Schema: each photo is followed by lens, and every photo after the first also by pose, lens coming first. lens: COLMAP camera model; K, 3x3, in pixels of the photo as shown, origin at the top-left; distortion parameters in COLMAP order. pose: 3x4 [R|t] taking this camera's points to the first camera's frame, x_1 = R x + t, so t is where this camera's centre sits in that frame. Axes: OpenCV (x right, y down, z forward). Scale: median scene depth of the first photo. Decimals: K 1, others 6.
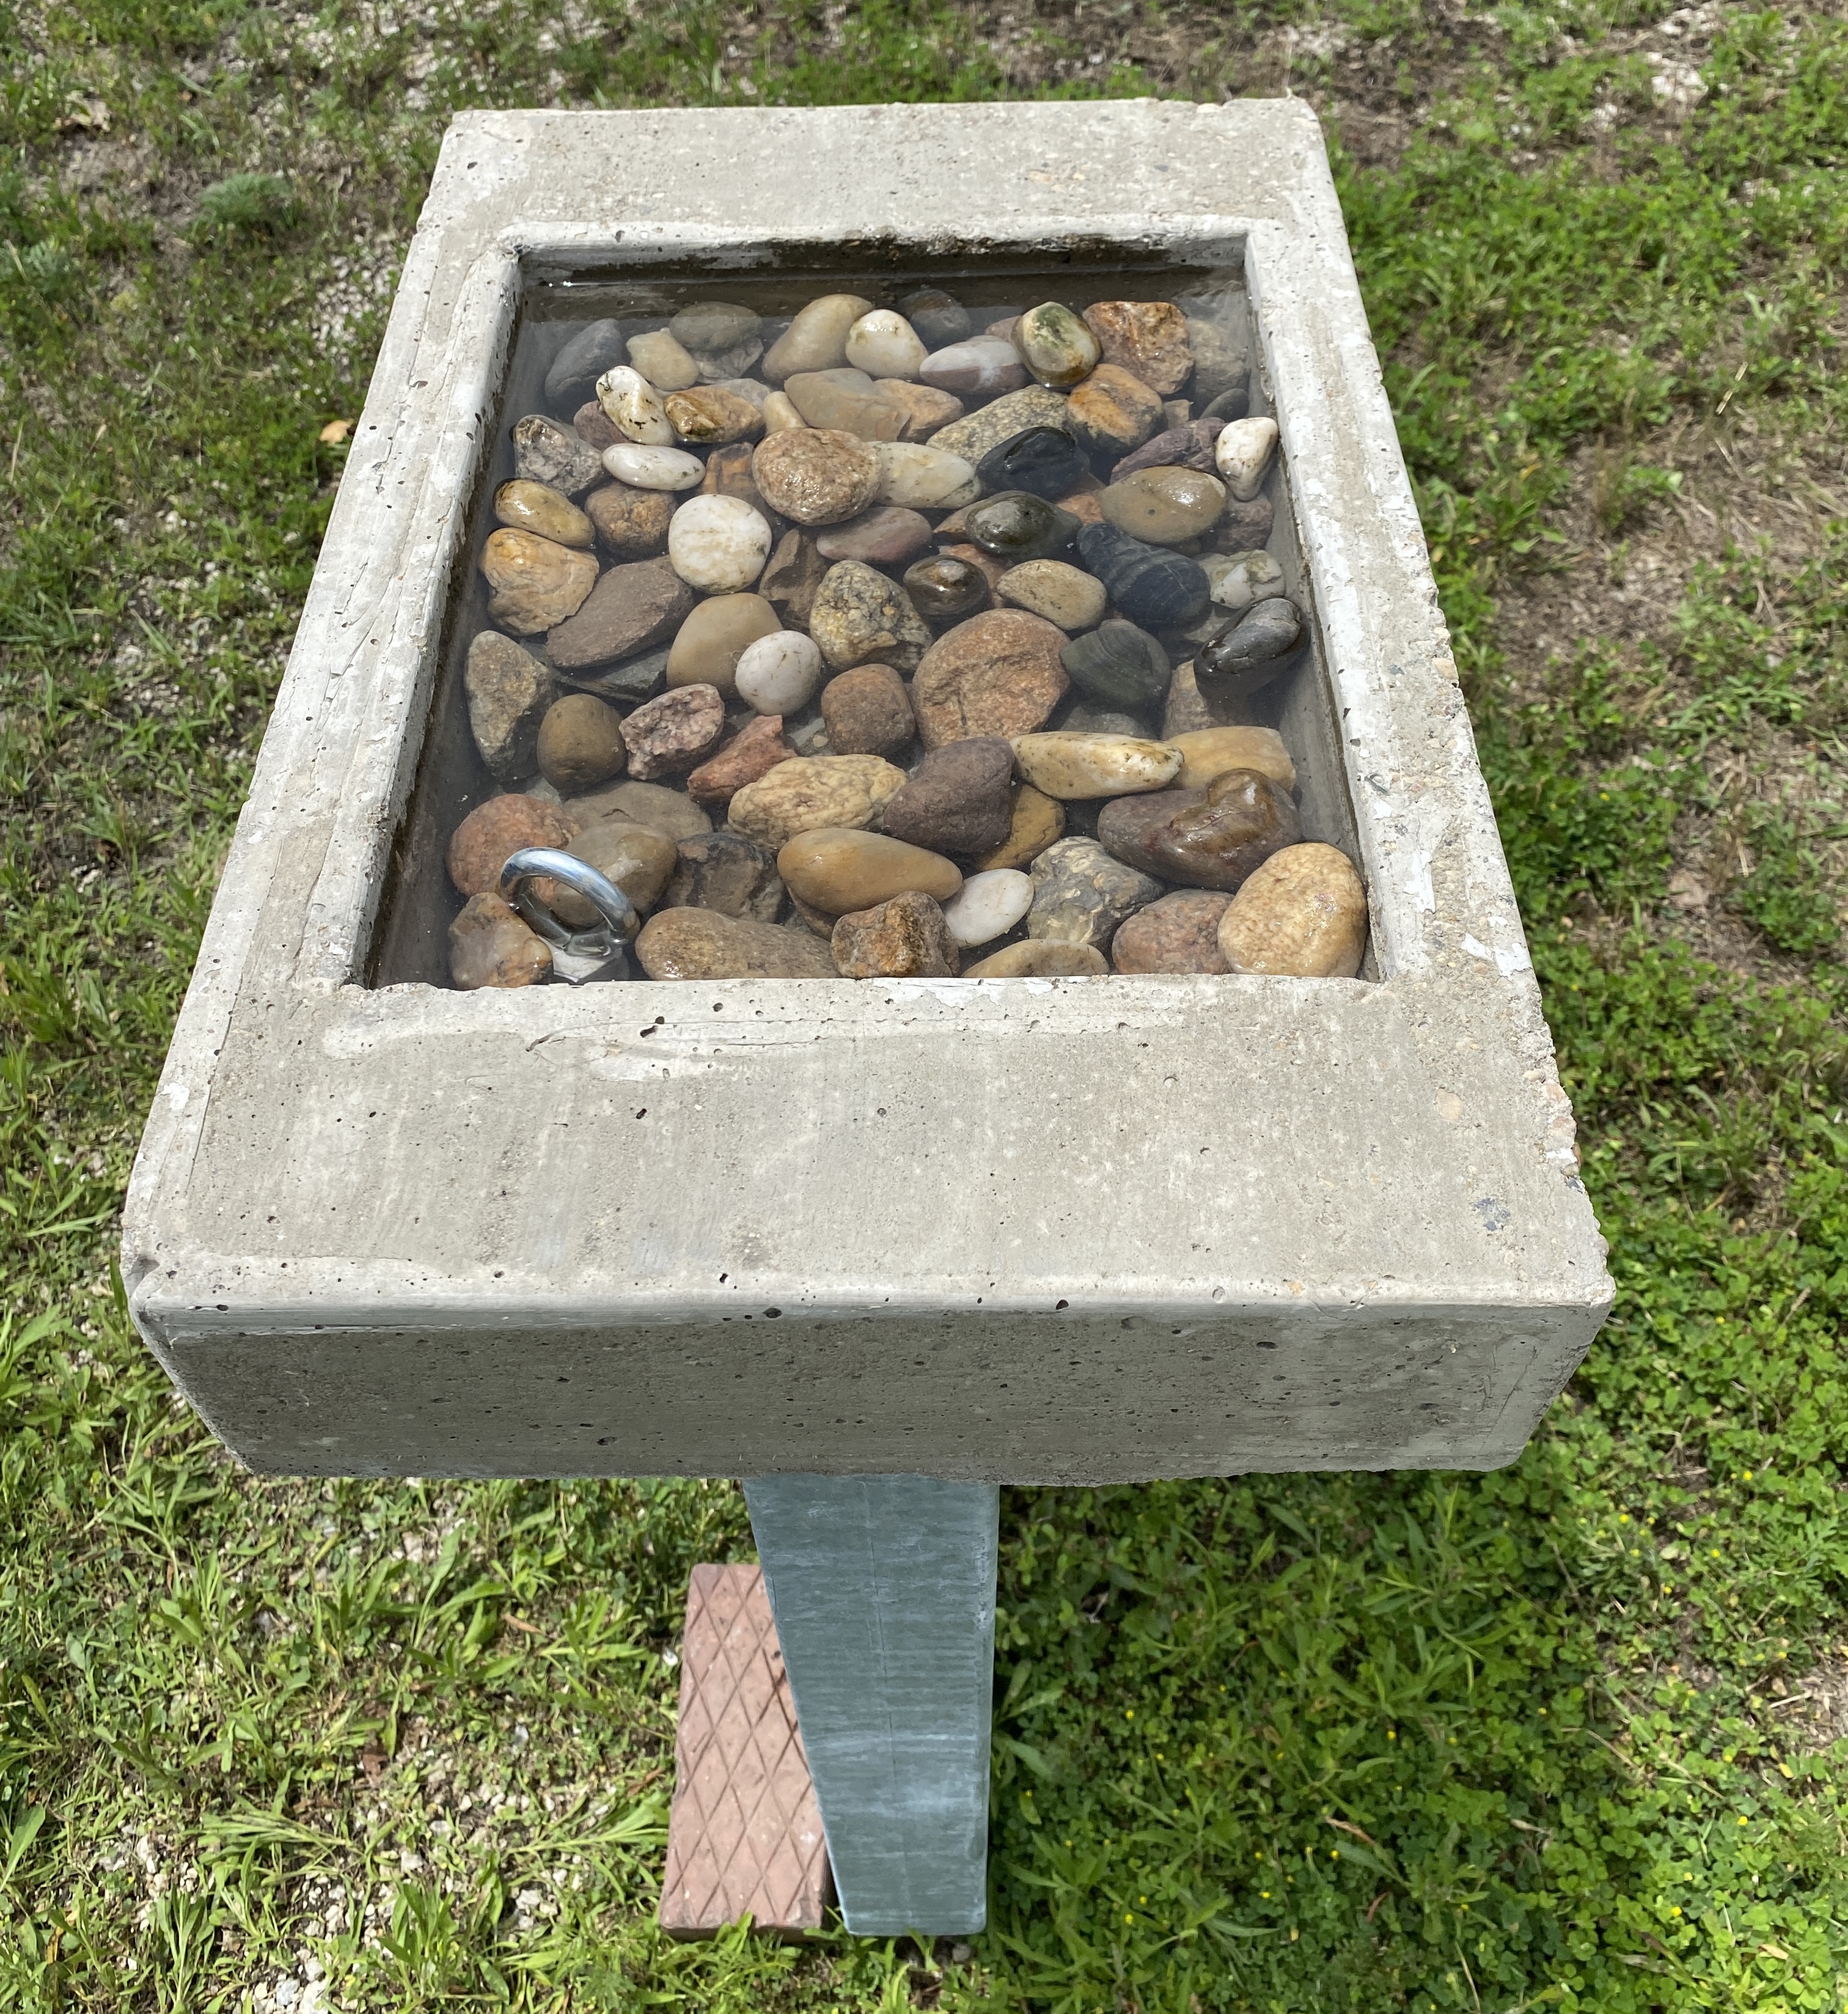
lens RADIAL K [[1851.9, 0, 924.0], [0, 1851.9, 1007.0], [0, 0, 1]] dist [0.087086, -0.100682]
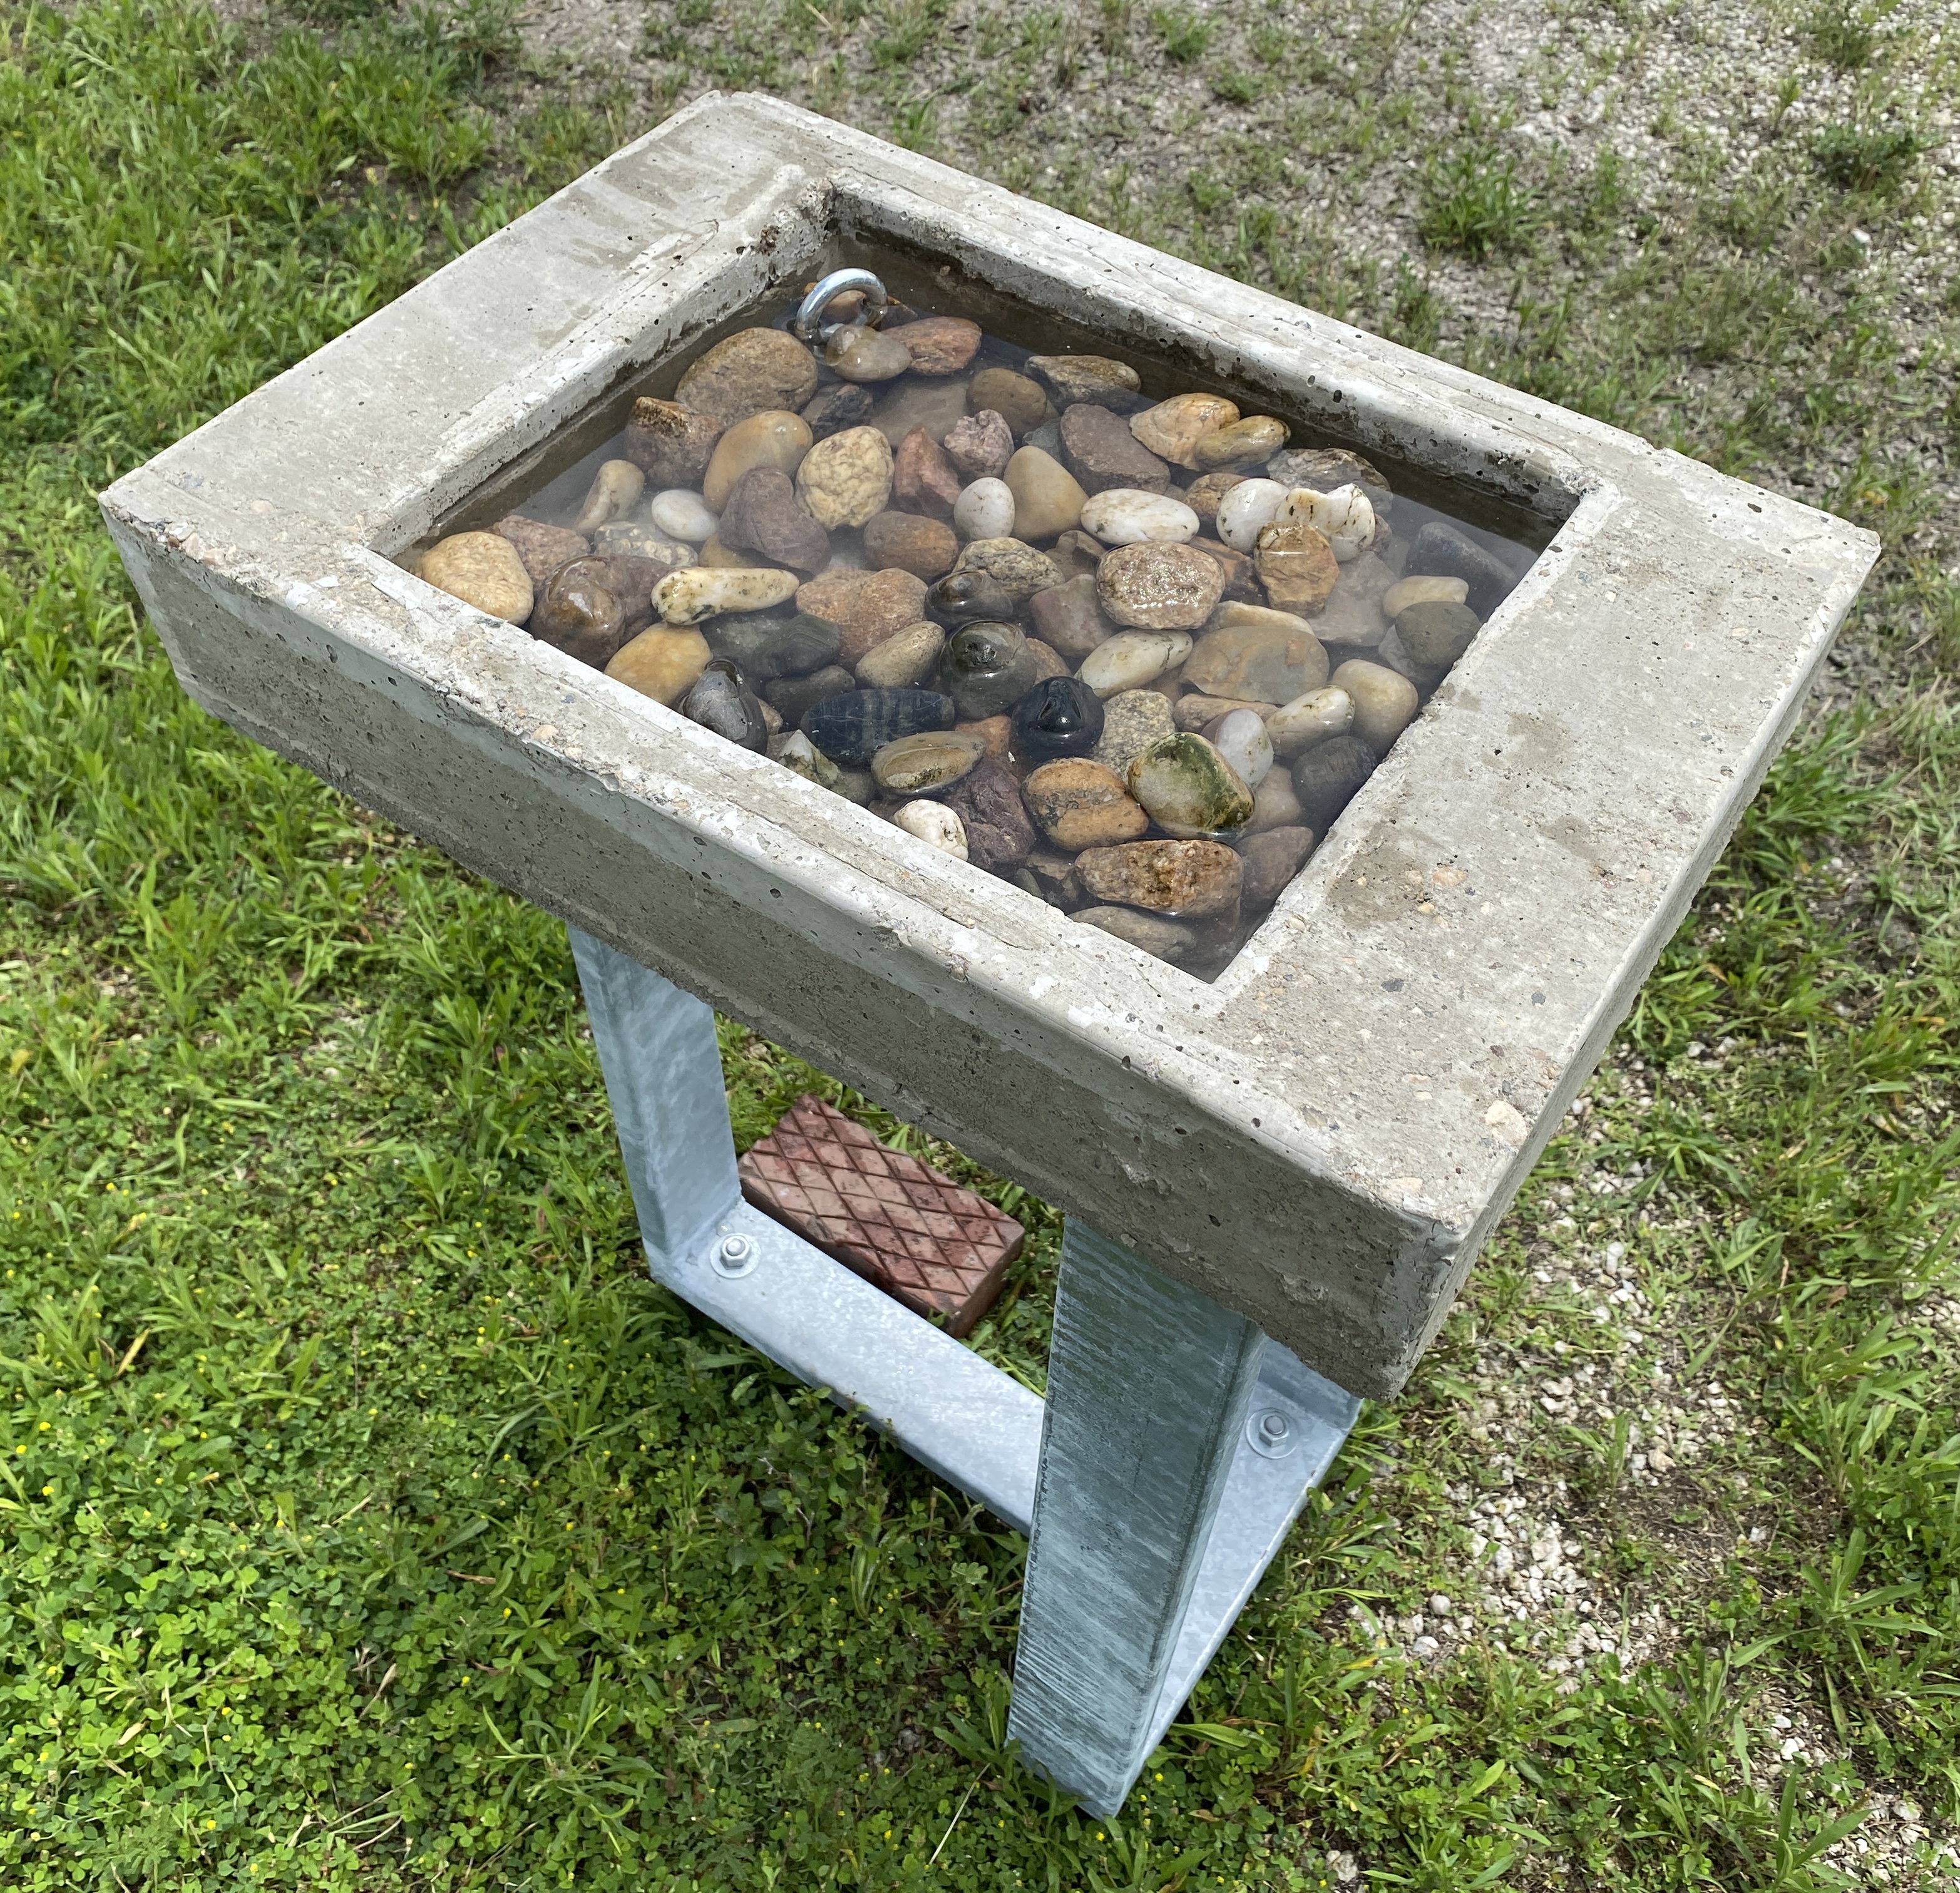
lens RADIAL K [[1926.5, 0, 979.5], [0, 1926.5, 1009.2], [0, 0, 1]] dist [0.009295, 0.013589]
pose [[-0.554467, 0.680496, -0.479053, 0.680634], [-0.670224, -0.023907, 0.741774, -1.026267], [0.493321, 0.732362, 0.469340, 0.614233]]
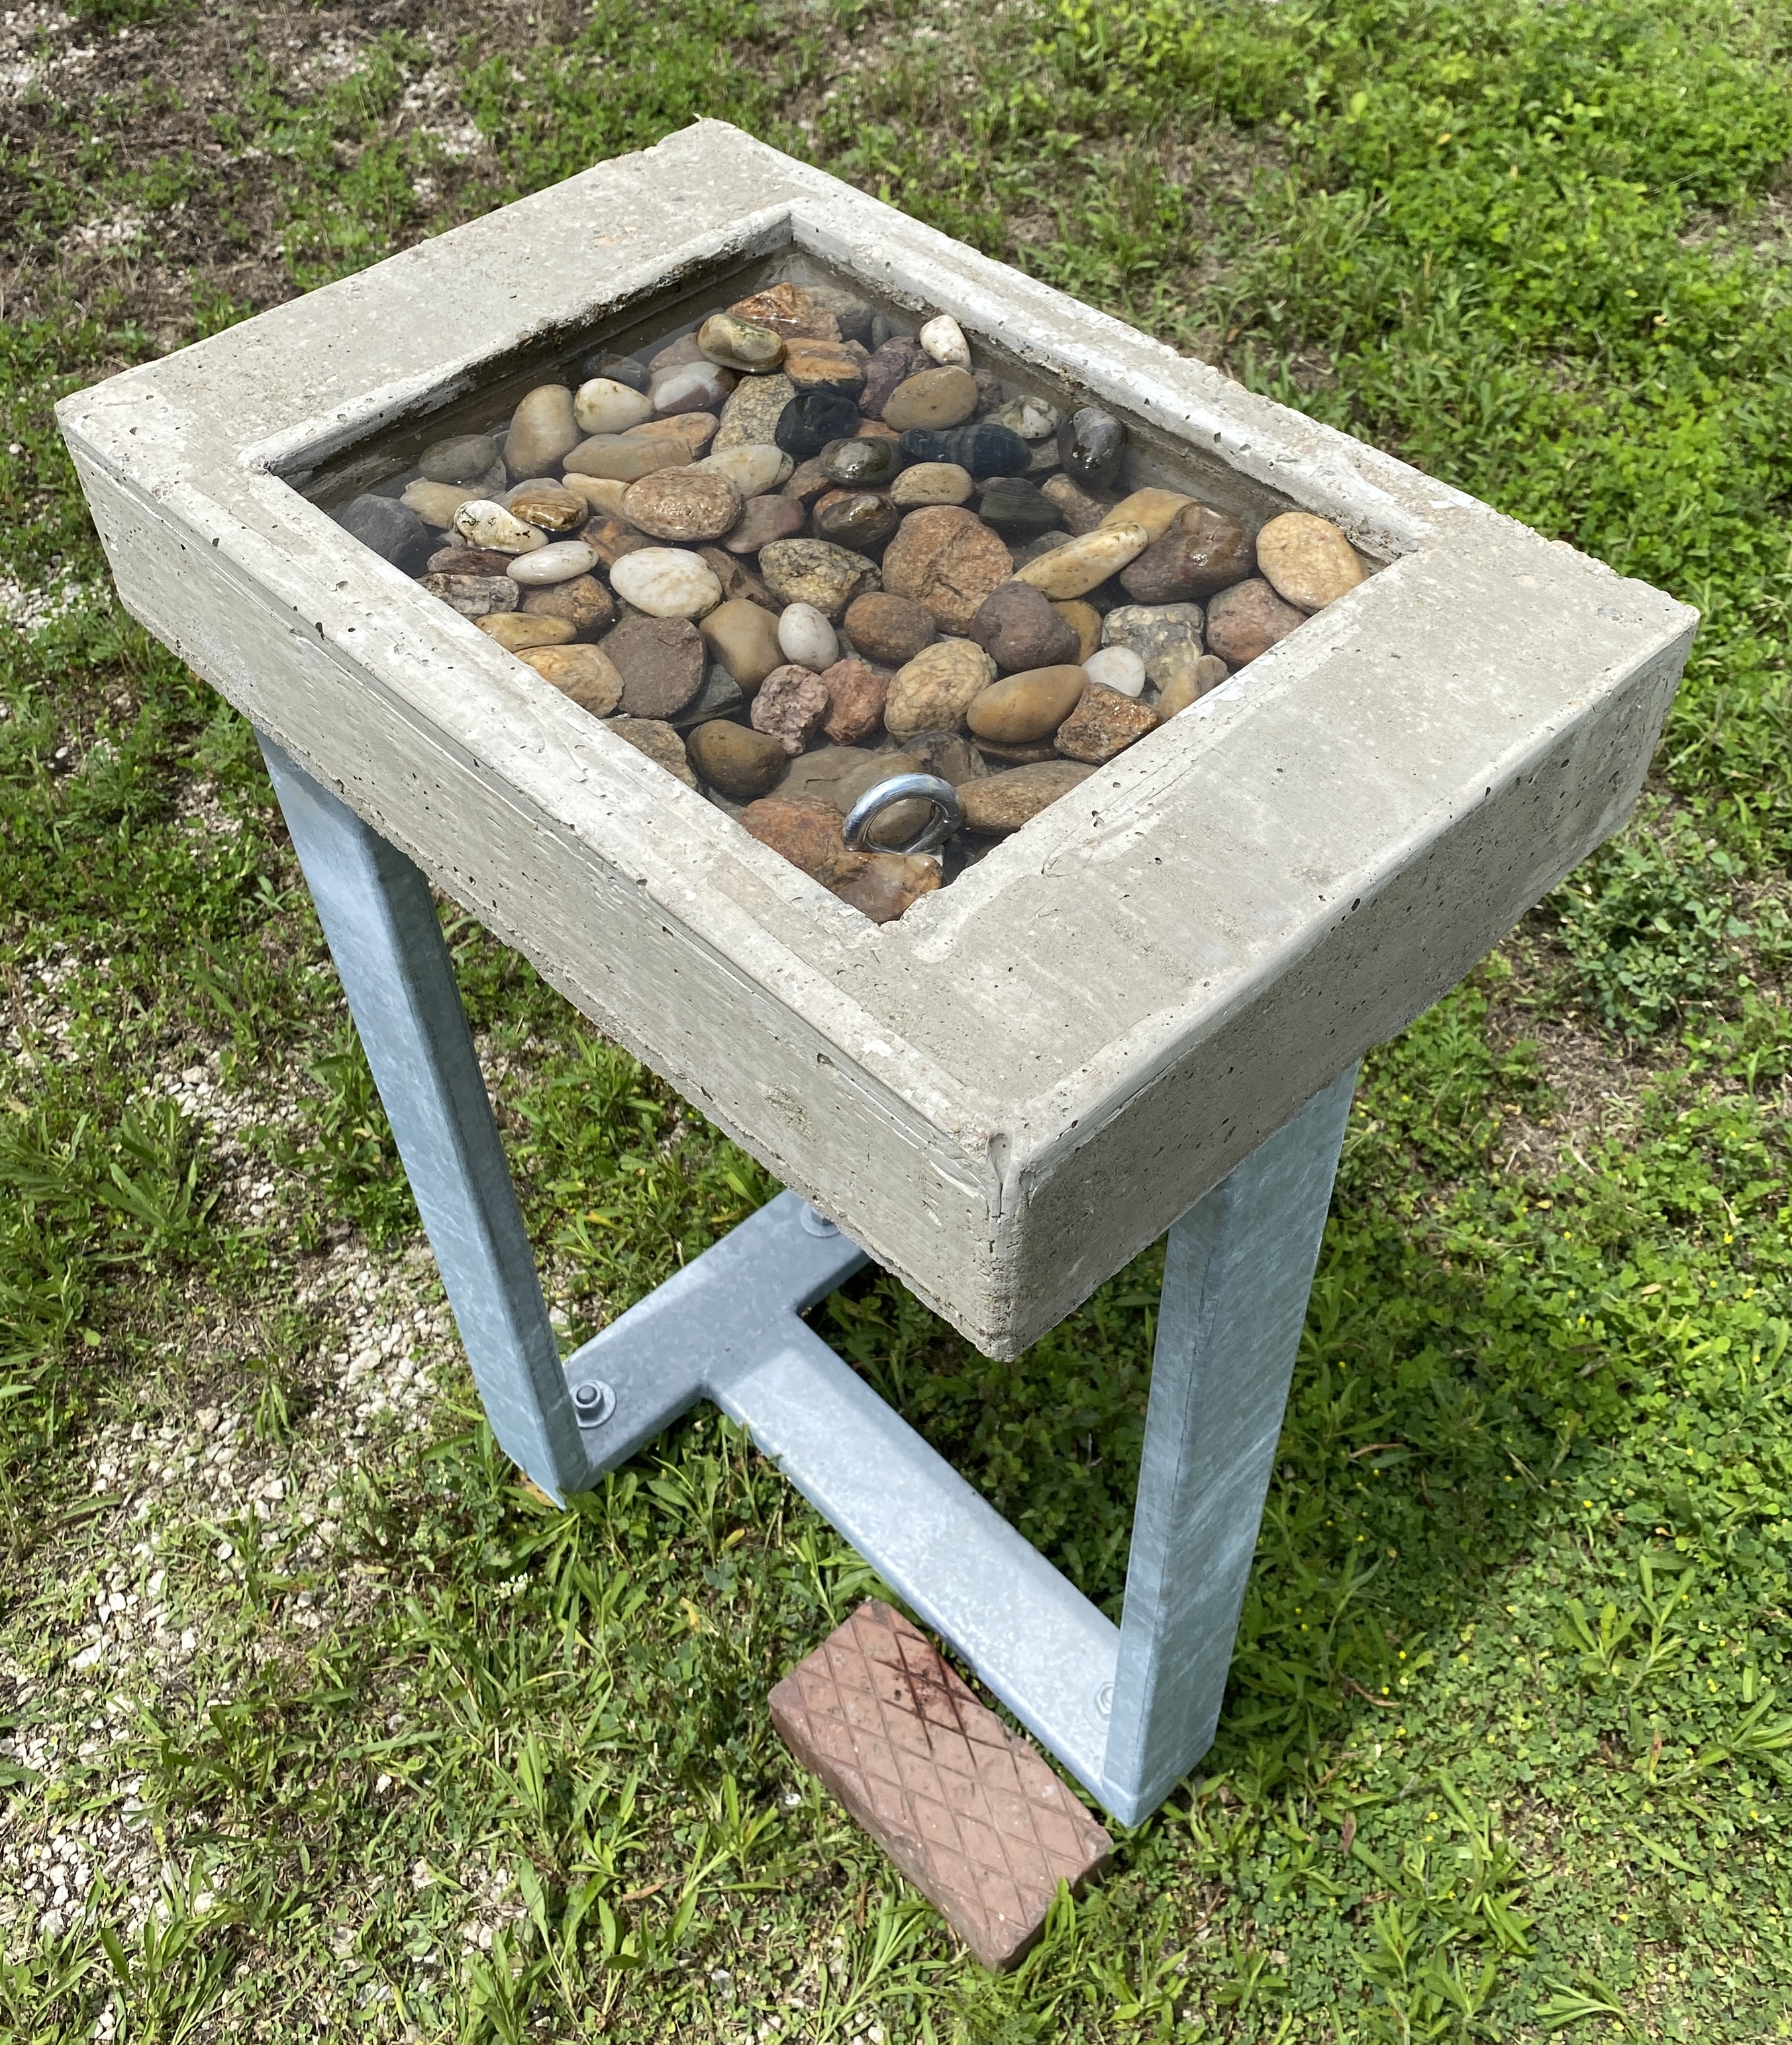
lens RADIAL K [[2044.8, 0, 896.0], [0, 2044.8, 1022.5], [0, 0, 1]] dist [0.072096, -0.009118]
pose [[0.715577, -0.520284, 0.466106, -0.712544], [0.562755, 0.824684, 0.056587, -0.022179], [-0.413832, 0.221811, 0.882917, -0.090446]]
